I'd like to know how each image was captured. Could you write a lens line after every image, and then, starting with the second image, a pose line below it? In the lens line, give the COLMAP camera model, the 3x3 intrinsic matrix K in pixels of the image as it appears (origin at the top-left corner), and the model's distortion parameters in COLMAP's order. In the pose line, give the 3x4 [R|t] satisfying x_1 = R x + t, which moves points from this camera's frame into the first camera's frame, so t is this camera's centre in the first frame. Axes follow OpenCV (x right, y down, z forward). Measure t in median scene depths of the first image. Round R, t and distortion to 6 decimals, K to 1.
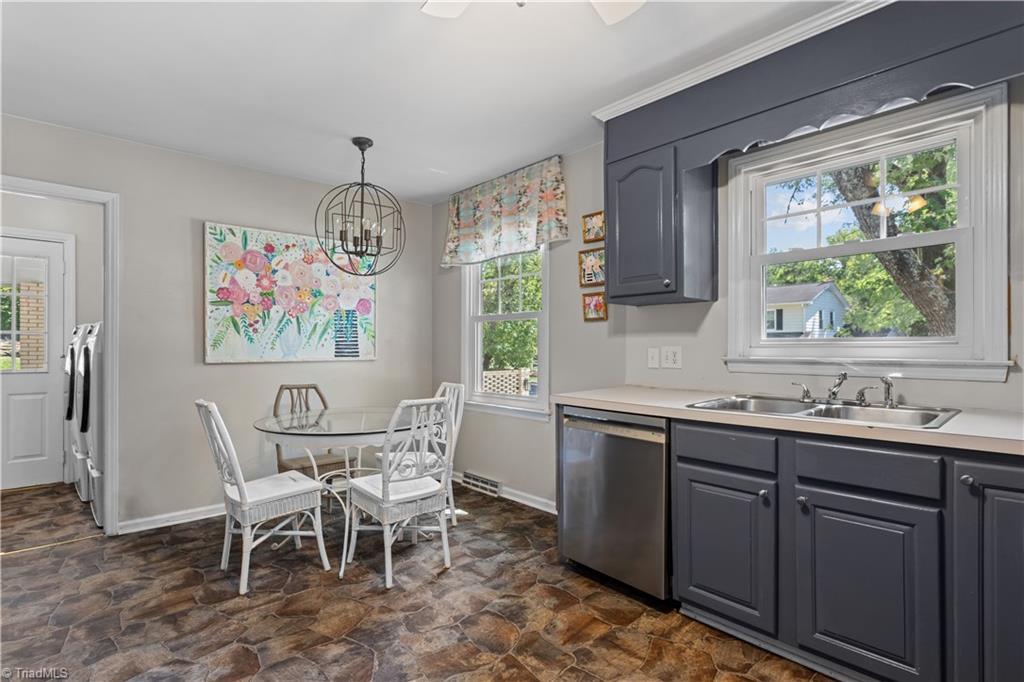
lens RADIAL K [[514.5, 0, 512.7], [0, 514.5, 345.9], [0, 0, 1]] dist [-0.002134, 0.000700]
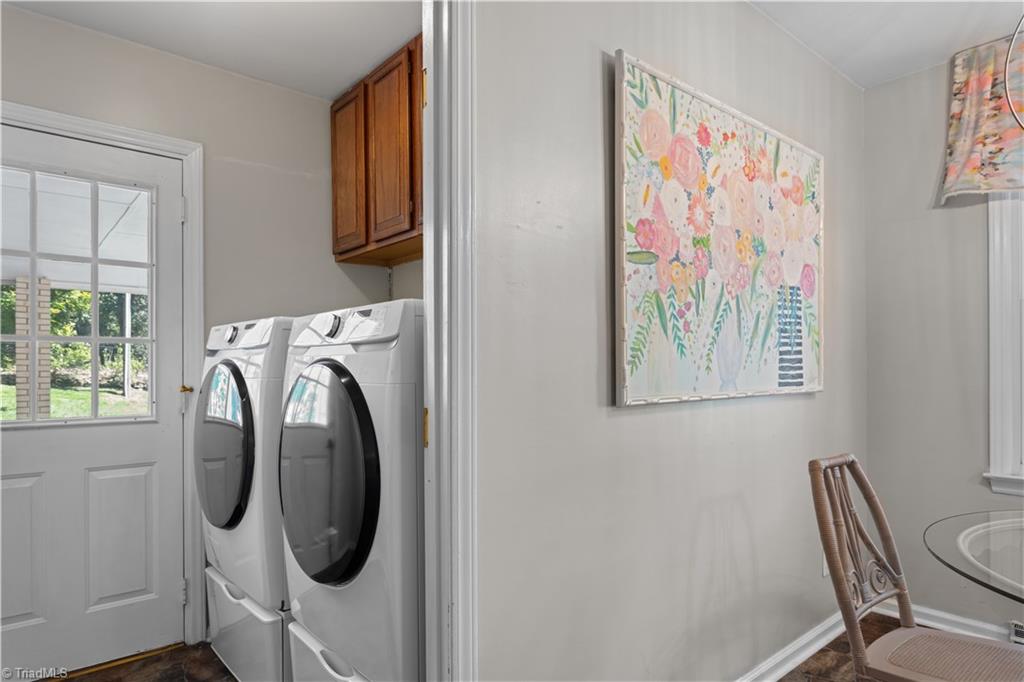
lens RADIAL K [[604.8, 0, 509.7], [0, 604.8, 368.3], [0, 0, 1]] dist [-0.010384, -0.001828]
pose [[0.999569, -0.007636, -0.028353, -0.630440], [0.007668, 0.999970, 0.001010, 0.002676], [0.028345, -0.001227, 0.999597, 0.498190]]
